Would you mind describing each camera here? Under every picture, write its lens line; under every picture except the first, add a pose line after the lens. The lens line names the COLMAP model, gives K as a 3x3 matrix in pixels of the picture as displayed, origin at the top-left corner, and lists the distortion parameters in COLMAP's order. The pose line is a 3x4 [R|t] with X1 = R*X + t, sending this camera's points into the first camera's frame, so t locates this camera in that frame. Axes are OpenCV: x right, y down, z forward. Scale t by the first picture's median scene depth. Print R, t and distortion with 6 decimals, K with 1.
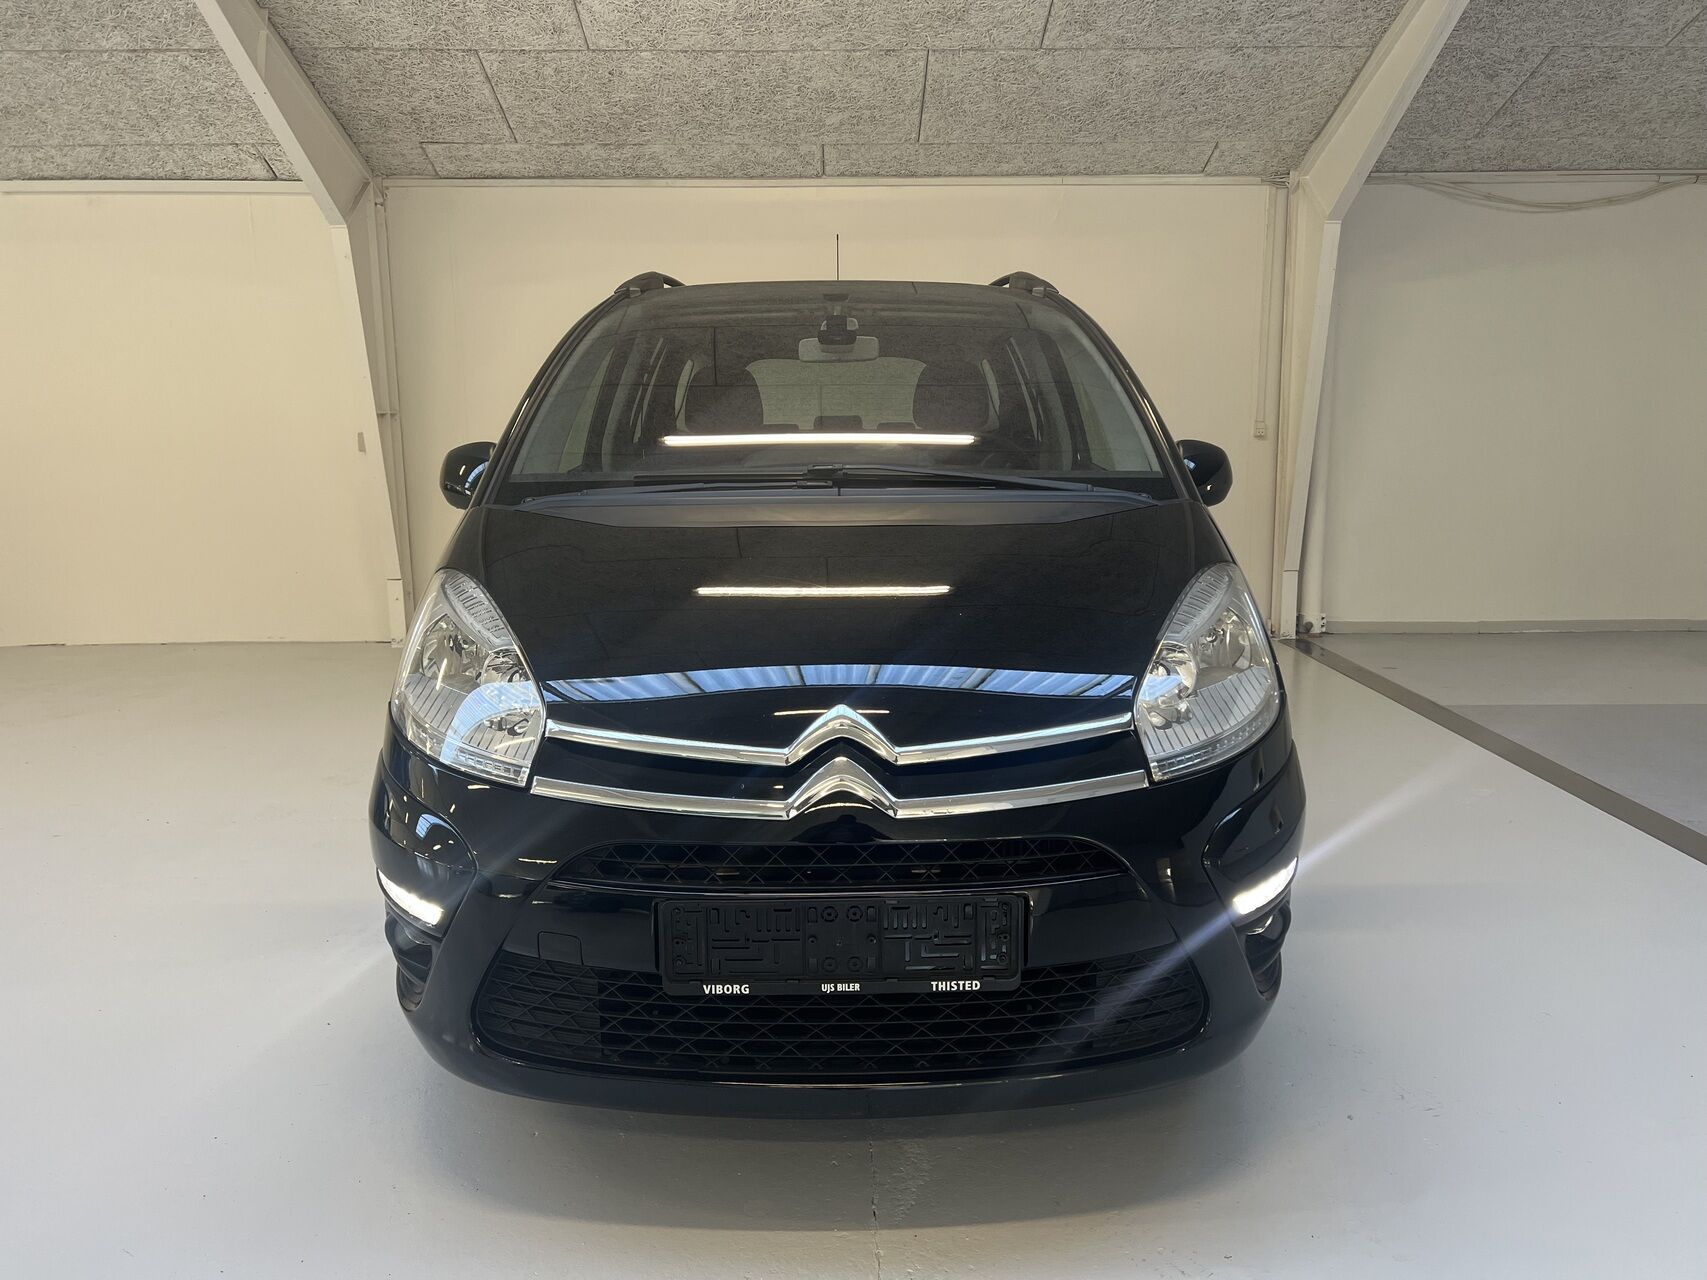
lens RADIAL K [[1284.2, 0, 853.5], [0, 1284.2, 640.0], [0, 0, 1]] dist [0.047346, -0.056490]
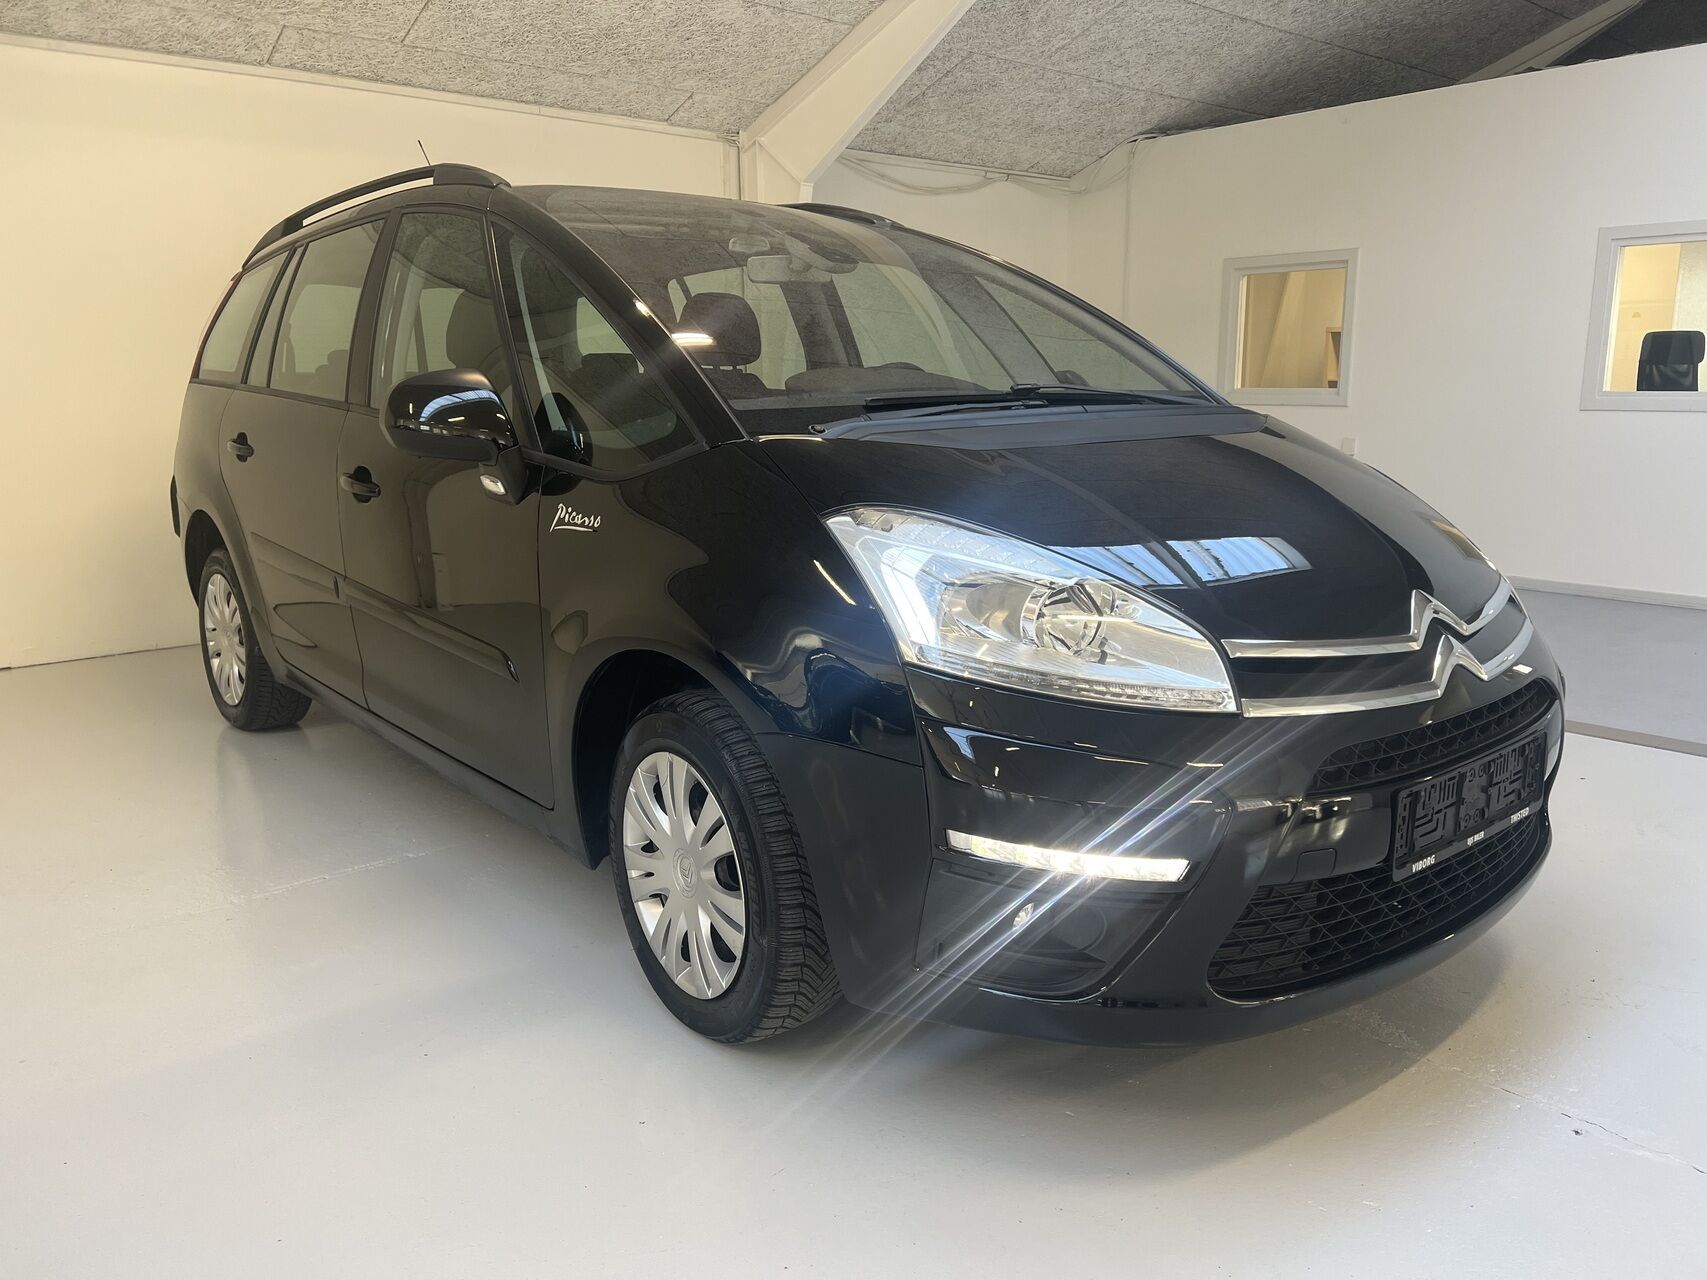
lens RADIAL K [[1284.2, 0, 853.5], [0, 1284.2, 640.0], [0, 0, 1]] dist [0.047346, -0.056490]
pose [[0.782172, -0.118455, 0.611699, -0.290942], [0.101094, 0.992880, 0.063002, -0.007216], [-0.614806, 0.012561, 0.788578, 0.120517]]
